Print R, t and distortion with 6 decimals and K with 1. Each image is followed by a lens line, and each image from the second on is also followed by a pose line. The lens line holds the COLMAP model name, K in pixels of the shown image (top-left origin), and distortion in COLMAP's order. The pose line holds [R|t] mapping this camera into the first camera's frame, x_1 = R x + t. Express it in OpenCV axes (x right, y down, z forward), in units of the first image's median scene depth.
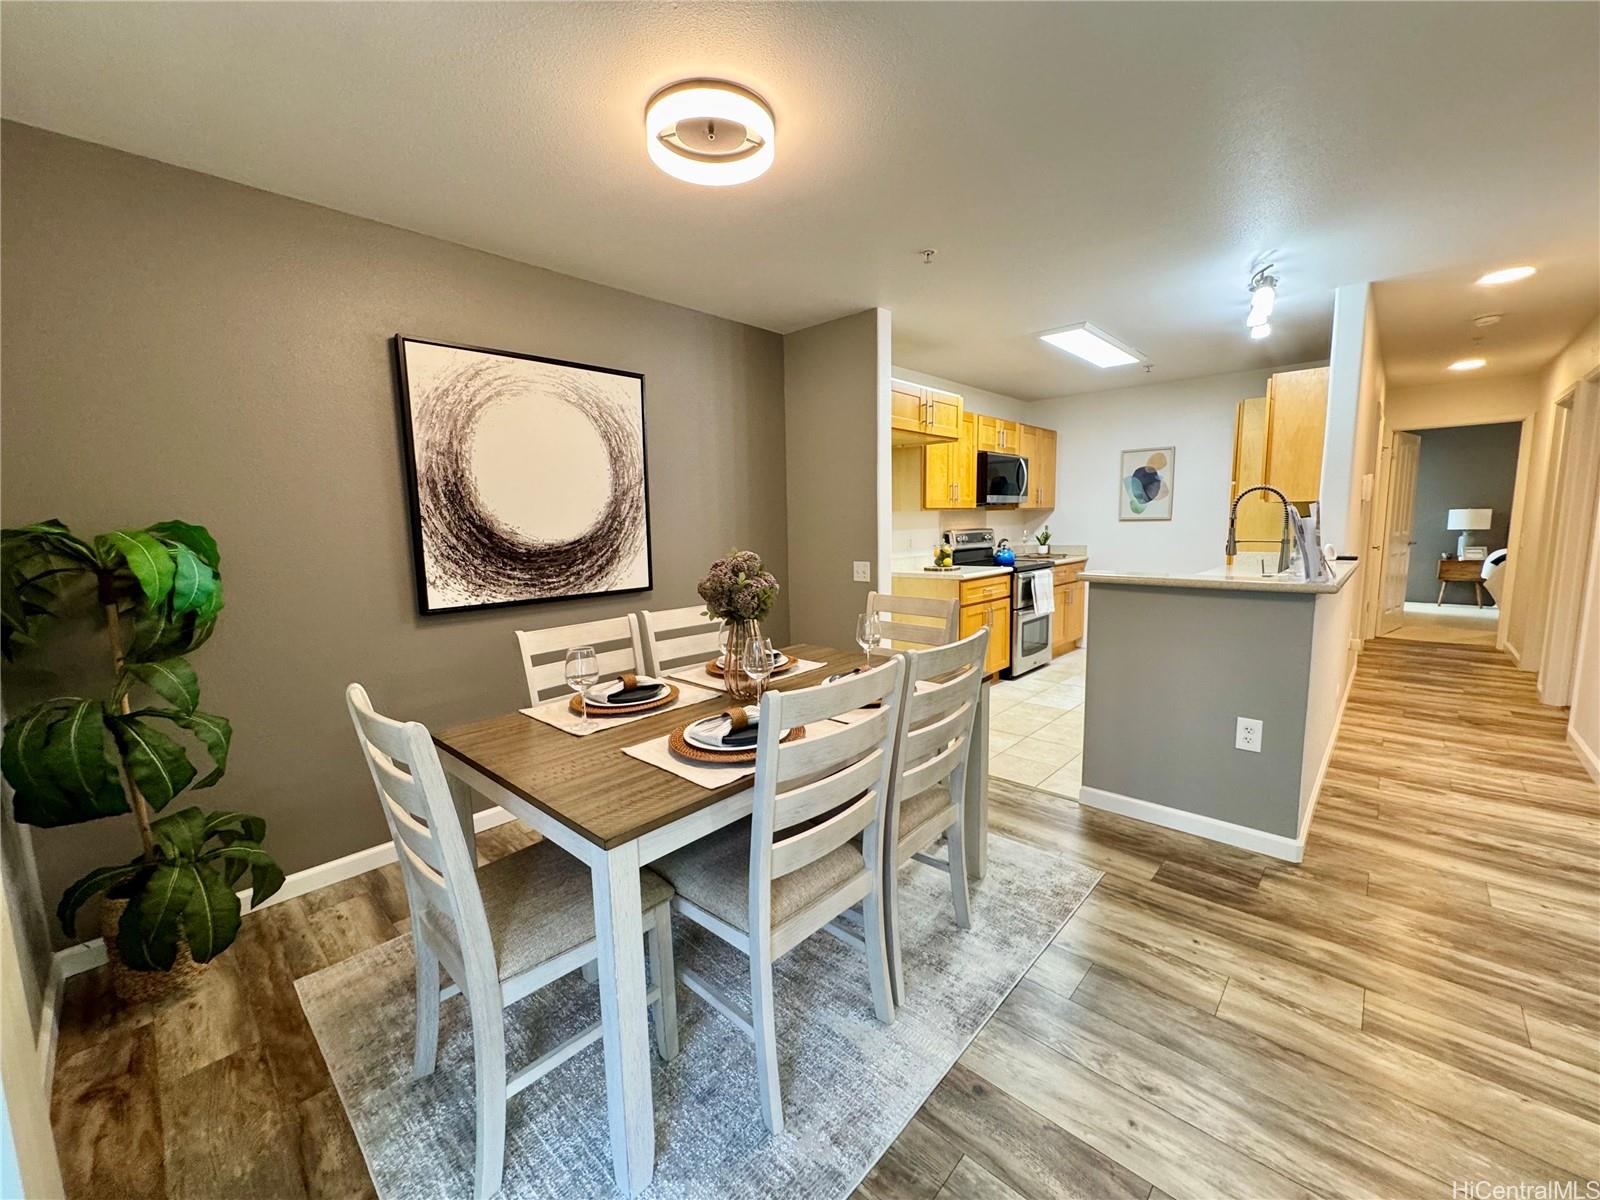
lens RADIAL K [[639.6, 0, 800.0], [0, 639.6, 600.8], [0, 0, 1]] dist [-0.005693, 0.001050]
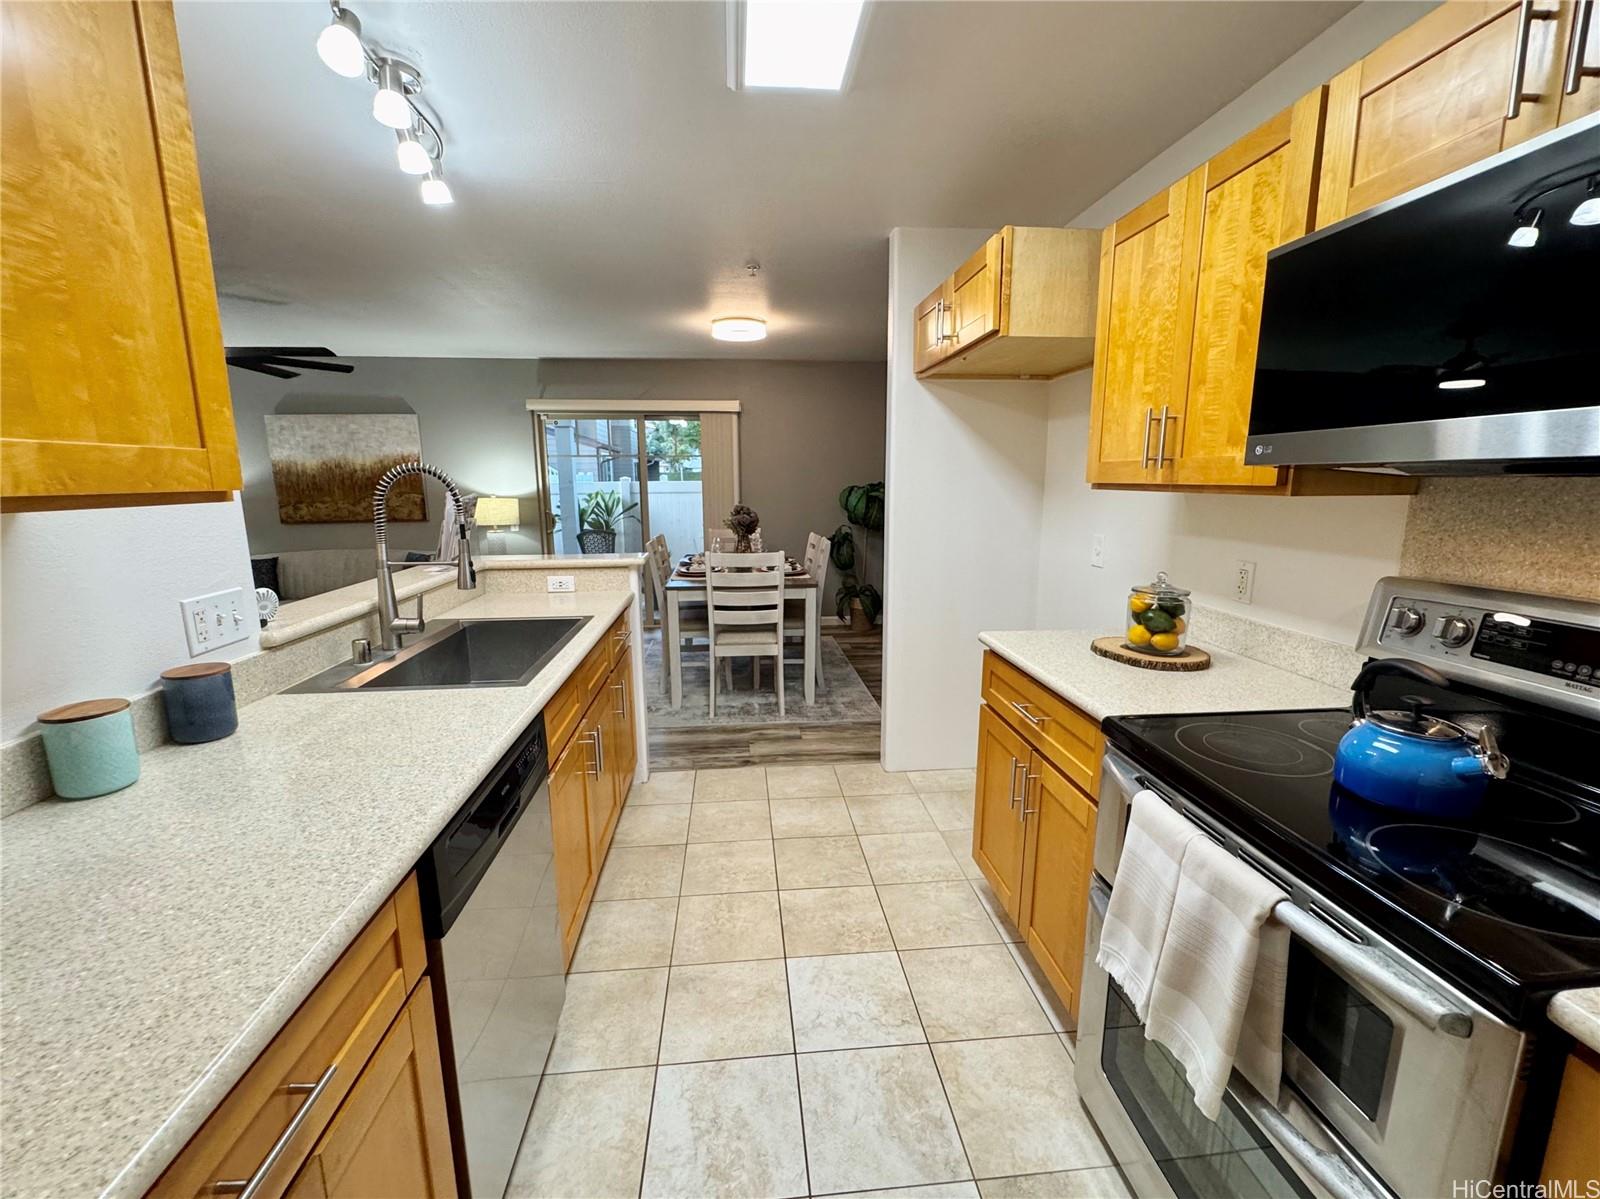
lens RADIAL K [[639.6, 0, 793.9], [0, 639.6, 596.4], [0, 0, 1]] dist [-0.005693, 0.001050]
pose [[-0.653945, 0.158640, -0.739723, 1.133559], [-0.079650, 0.957897, 0.275843, -0.301276], [0.752338, 0.239305, -0.613776, 1.957154]]
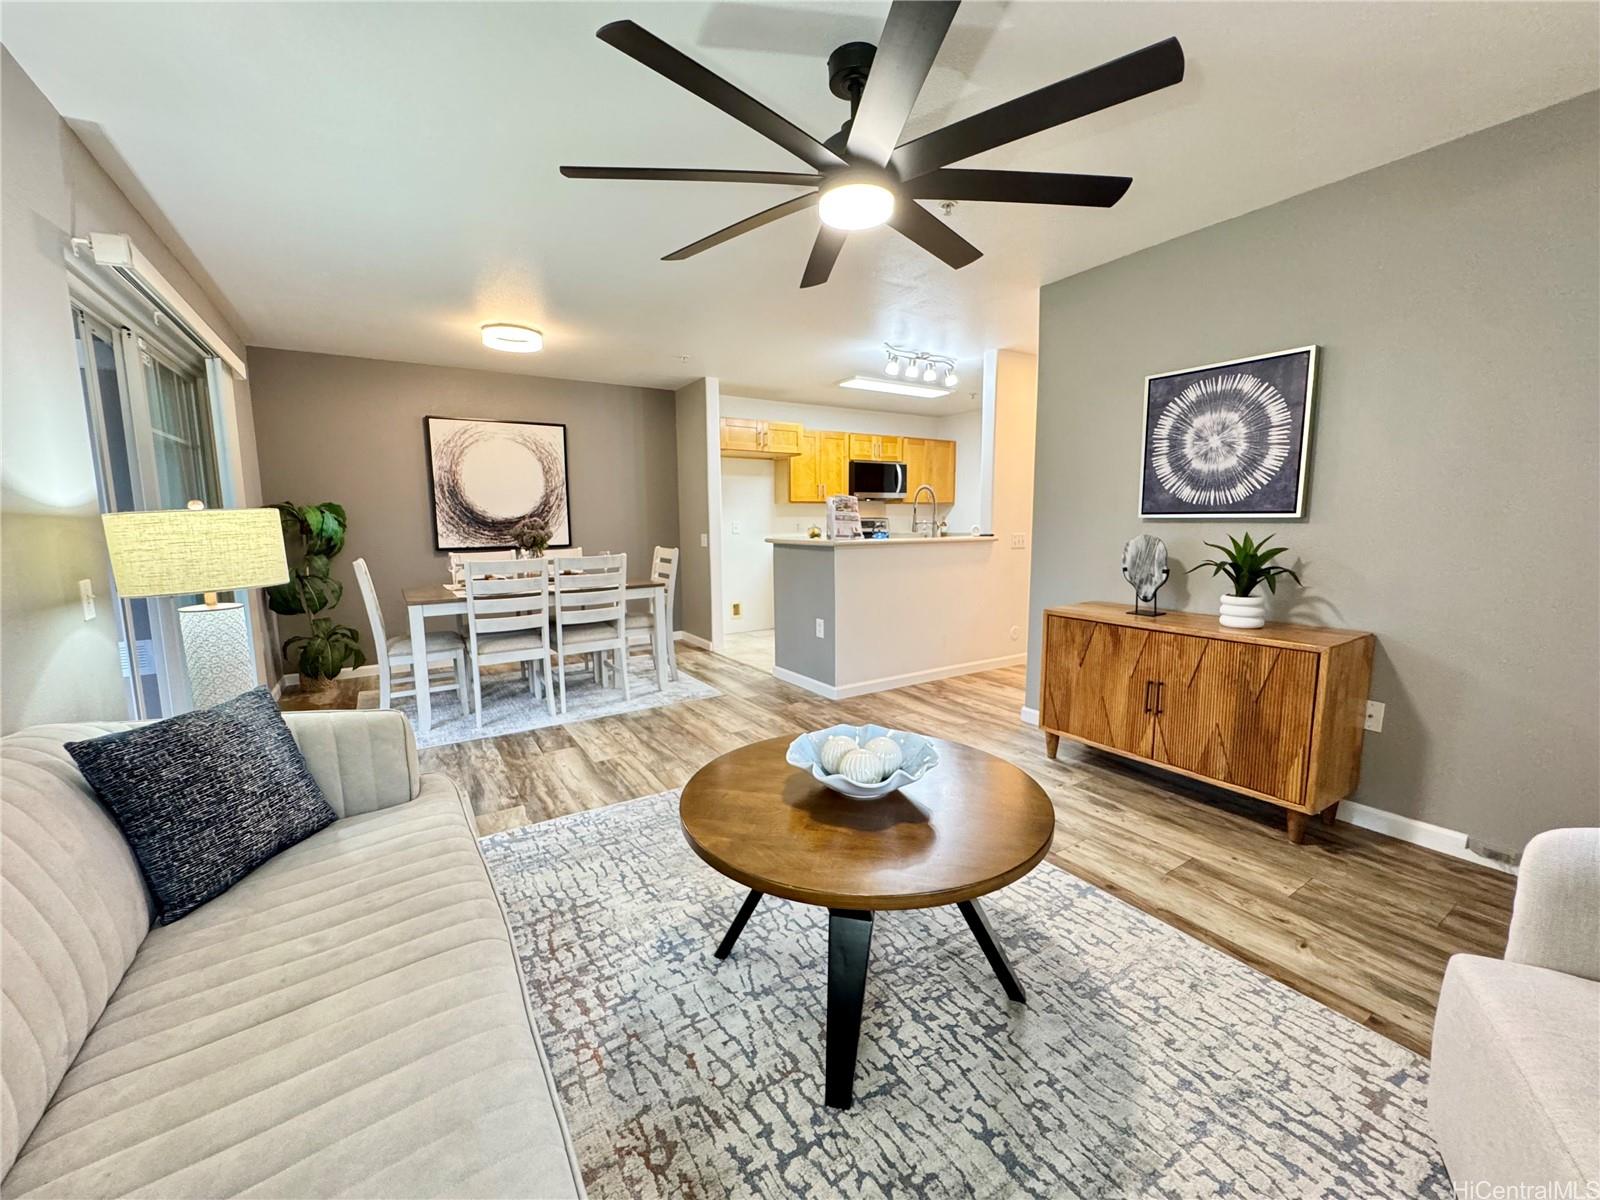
lens RADIAL K [[639.6, 0, 799.4], [0, 639.6, 599.2], [0, 0, 1]] dist [-0.005693, 0.001050]
pose [[0.969296, 0.041996, -0.242284, 1.014526], [-0.041592, 0.999112, 0.006783, 0.113209], [0.242354, 0.003502, 0.970182, -0.687607]]
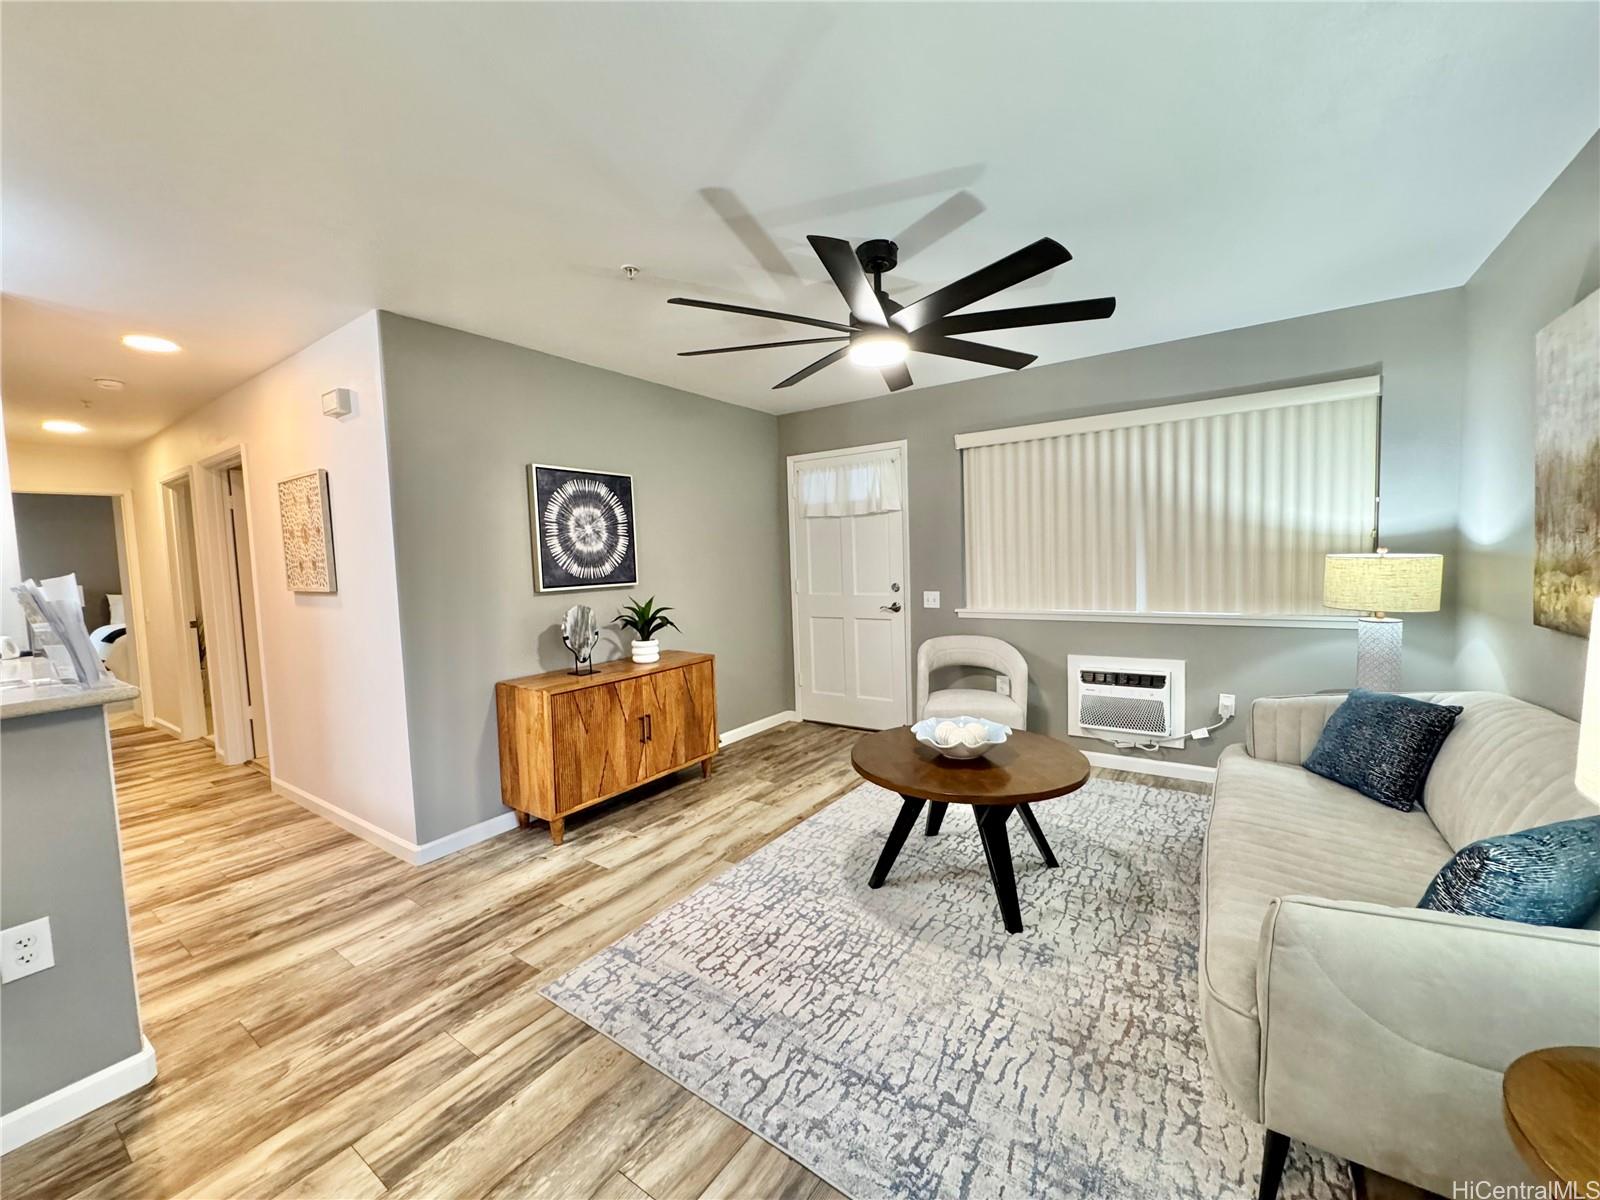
lens RADIAL K [[639.6, 0, 799.0], [0, 639.6, 597.0], [0, 0, 1]] dist [-0.005693, 0.001050]
pose [[-0.144307, -0.039620, 0.988739, 0.000018], [0.162880, 0.984618, 0.063228, -0.041124], [-0.976036, 0.170170, -0.135634, 0.278263]]
